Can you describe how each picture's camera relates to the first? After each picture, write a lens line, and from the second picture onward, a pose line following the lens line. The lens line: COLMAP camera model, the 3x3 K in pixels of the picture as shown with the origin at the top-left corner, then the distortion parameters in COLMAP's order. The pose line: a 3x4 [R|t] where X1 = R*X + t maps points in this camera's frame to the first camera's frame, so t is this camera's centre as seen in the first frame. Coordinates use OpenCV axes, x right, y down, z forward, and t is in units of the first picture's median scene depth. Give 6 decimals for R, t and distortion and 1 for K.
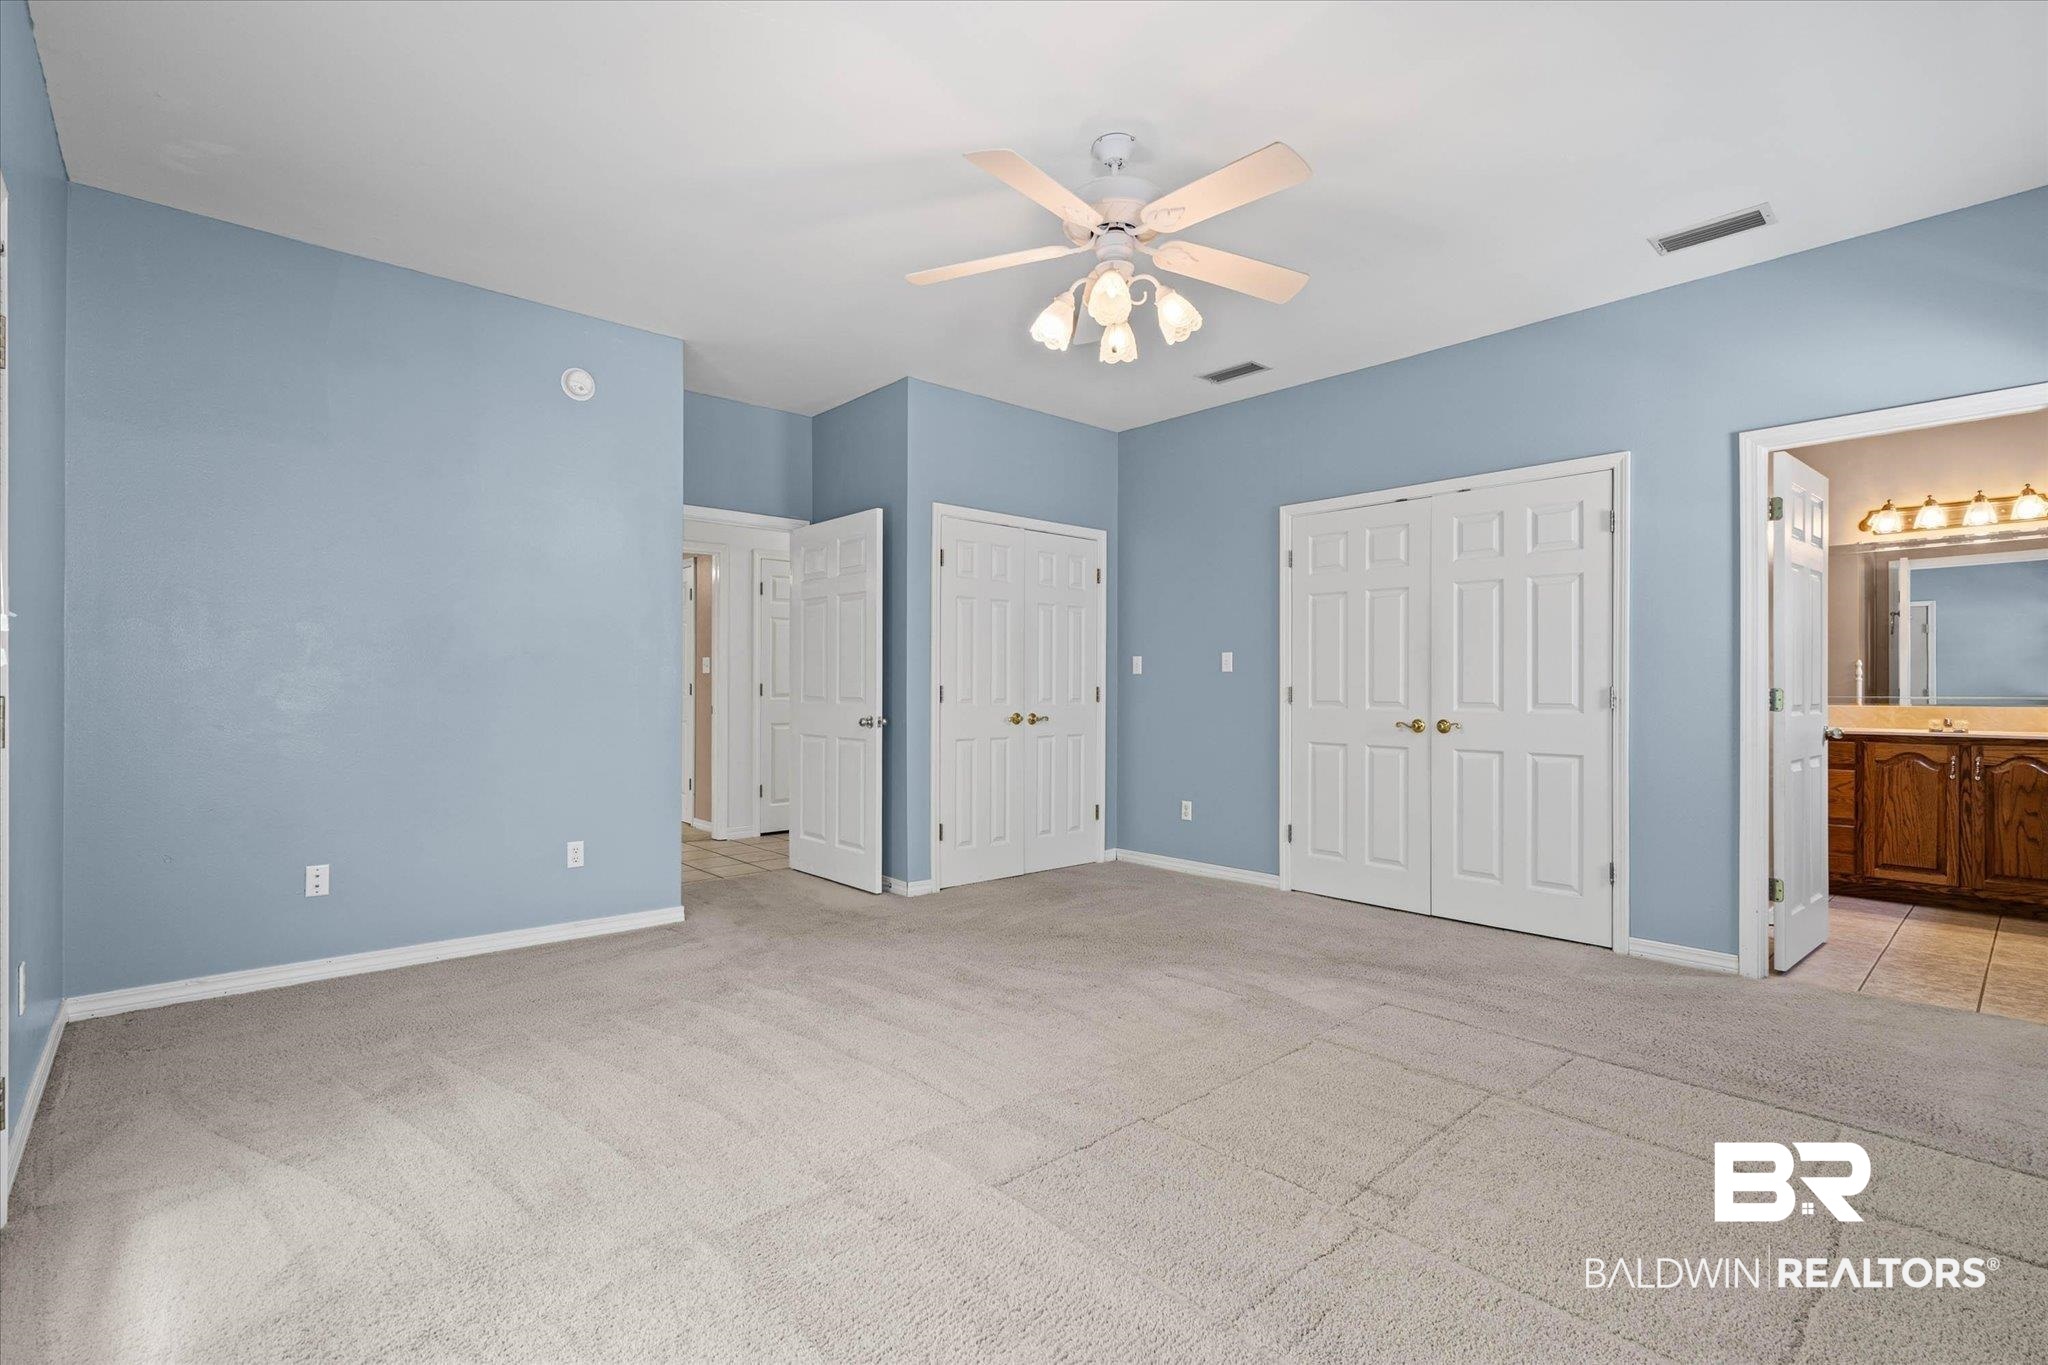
lens RADIAL K [[944.7, 0, 1014.0], [0, 944.7, 690.6], [0, 0, 1]] dist [0.000780, -0.000049]
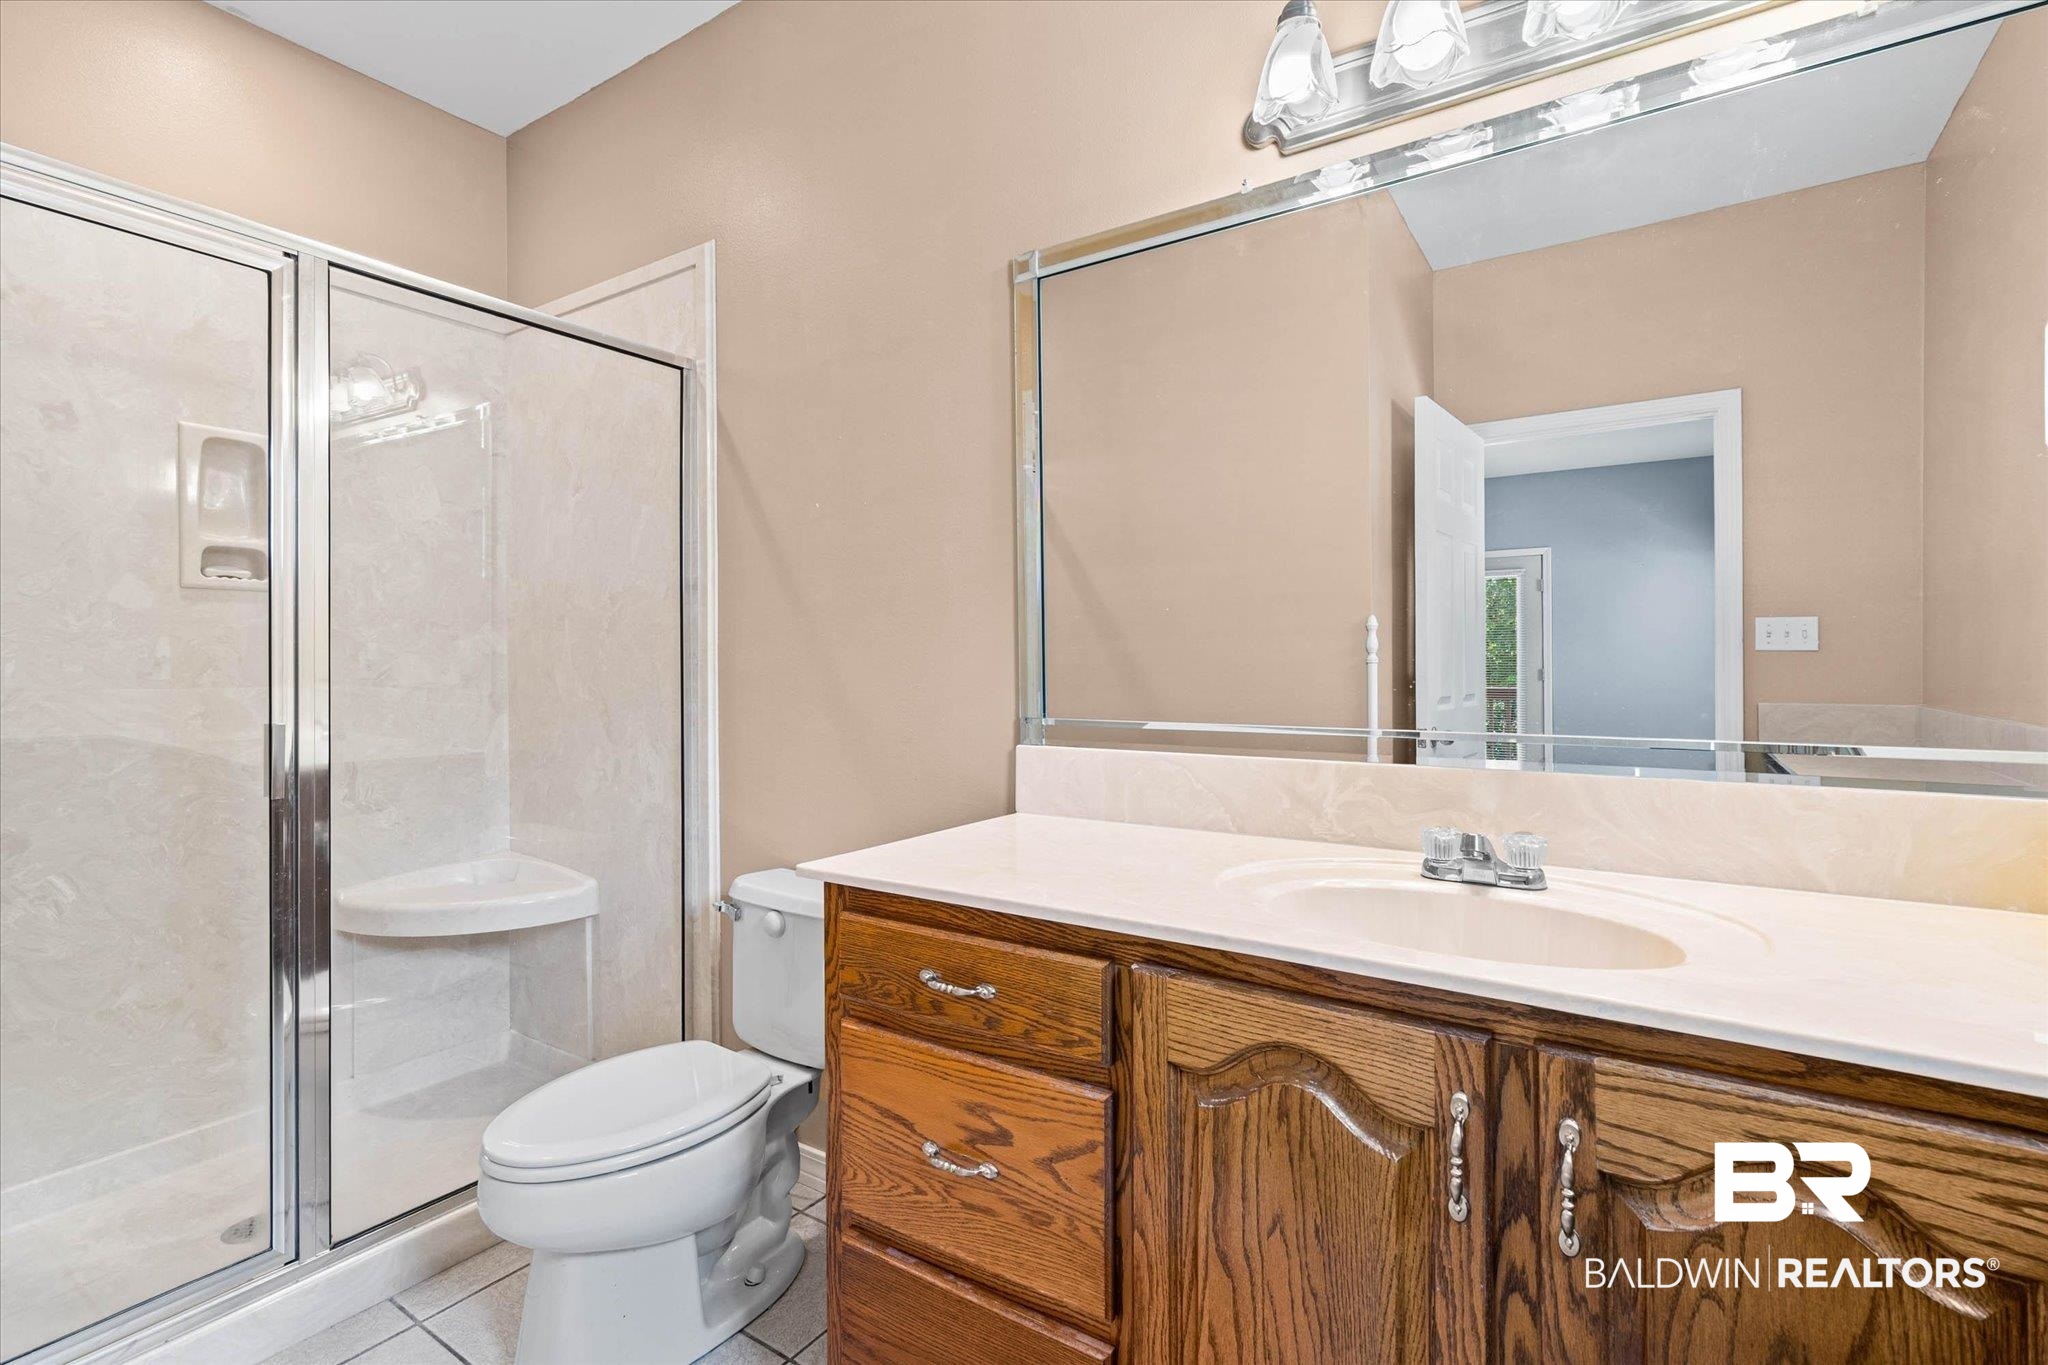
lens RADIAL K [[928.4, 0, 1027.7], [0, 928.4, 673.5], [0, 0, 1]] dist [-0.002141, -0.000057]
pose [[0.974443, -0.010219, 0.224403, 0.724845], [0.009071, 0.999940, 0.006148, -0.011380], [-0.224452, -0.003955, 0.974477, 0.701417]]
